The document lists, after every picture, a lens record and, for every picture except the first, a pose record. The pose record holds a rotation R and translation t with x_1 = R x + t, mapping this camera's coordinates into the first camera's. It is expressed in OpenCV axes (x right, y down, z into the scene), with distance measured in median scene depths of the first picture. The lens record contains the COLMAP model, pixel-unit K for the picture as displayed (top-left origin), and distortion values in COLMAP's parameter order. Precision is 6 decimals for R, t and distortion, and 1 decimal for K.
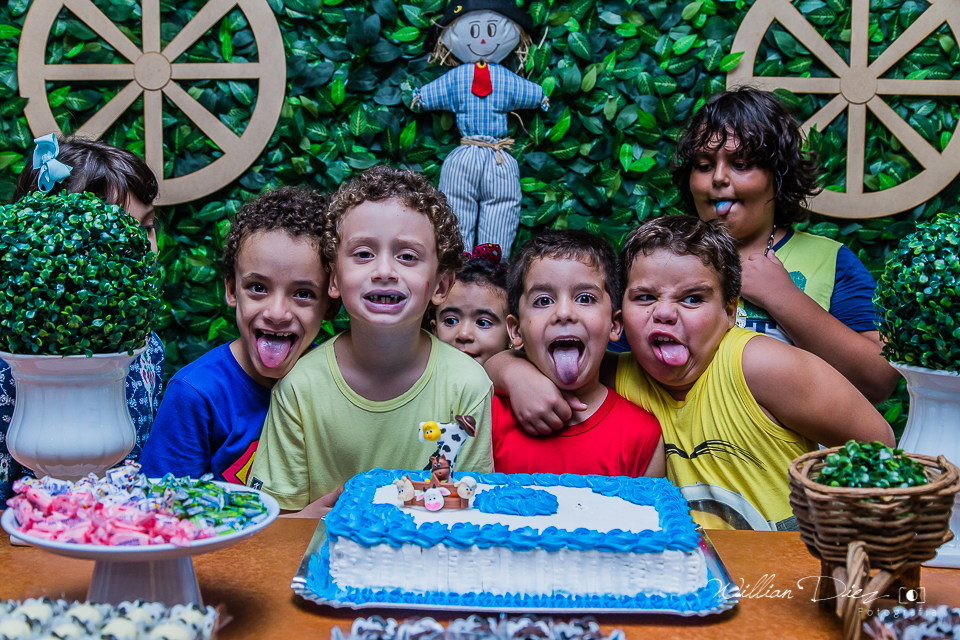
lens RADIAL K [[1504.0, 0, 461.3], [0, 1504.0, 292.3], [0, 0, 1]] dist [0.006676, 0.000000]
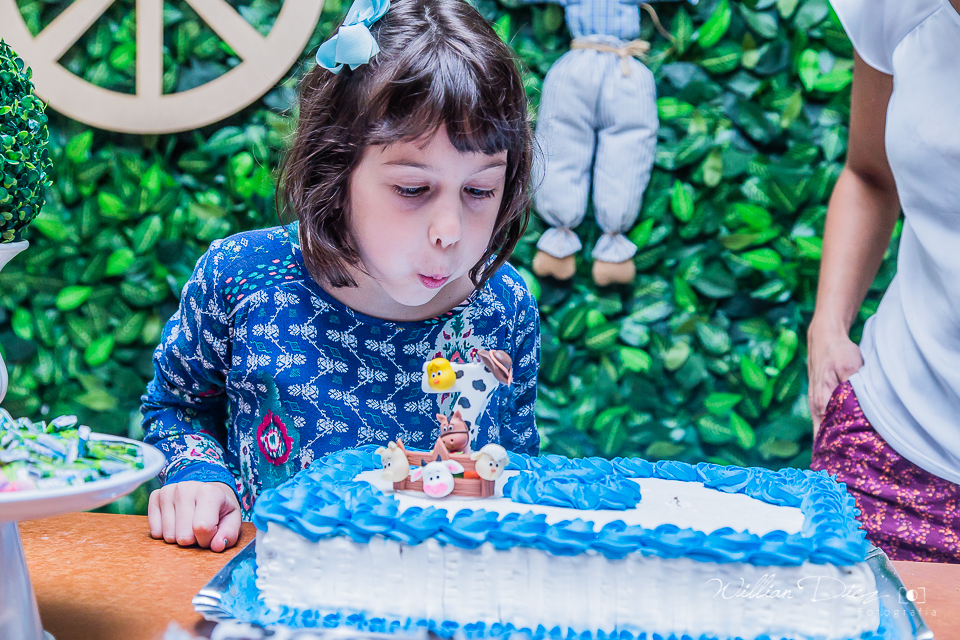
lens RADIAL K [[1808.2, 0, 458.2], [0, 1808.2, 302.2], [0, 0, 1]] dist [0.023934, 0.000000]
pose [[0.993524, 0.018866, -0.112046, 0.044235], [-0.023866, 0.998771, -0.043445, 0.058827], [0.111088, 0.045838, 0.992753, 0.153859]]
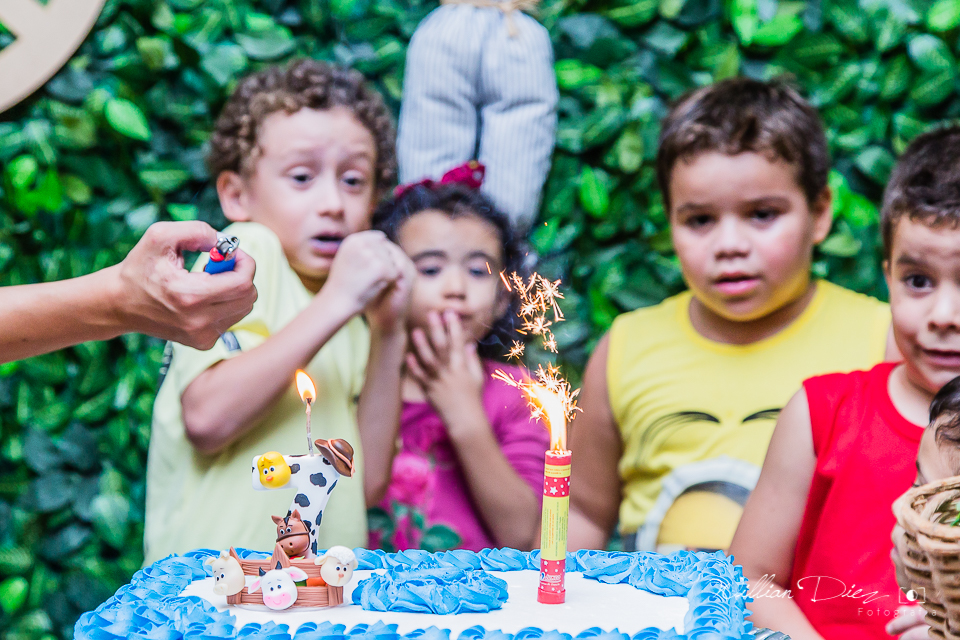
lens RADIAL K [[2781.6, 0, 448.5], [0, 2781.6, 294.1], [0, 0, 1]] dist [0.053585, 0.000000]
pose [[0.996615, -0.031257, -0.076038, 0.076357], [0.029125, 0.999155, -0.028984, 0.036898], [0.076880, 0.026672, 0.996684, -0.012080]]
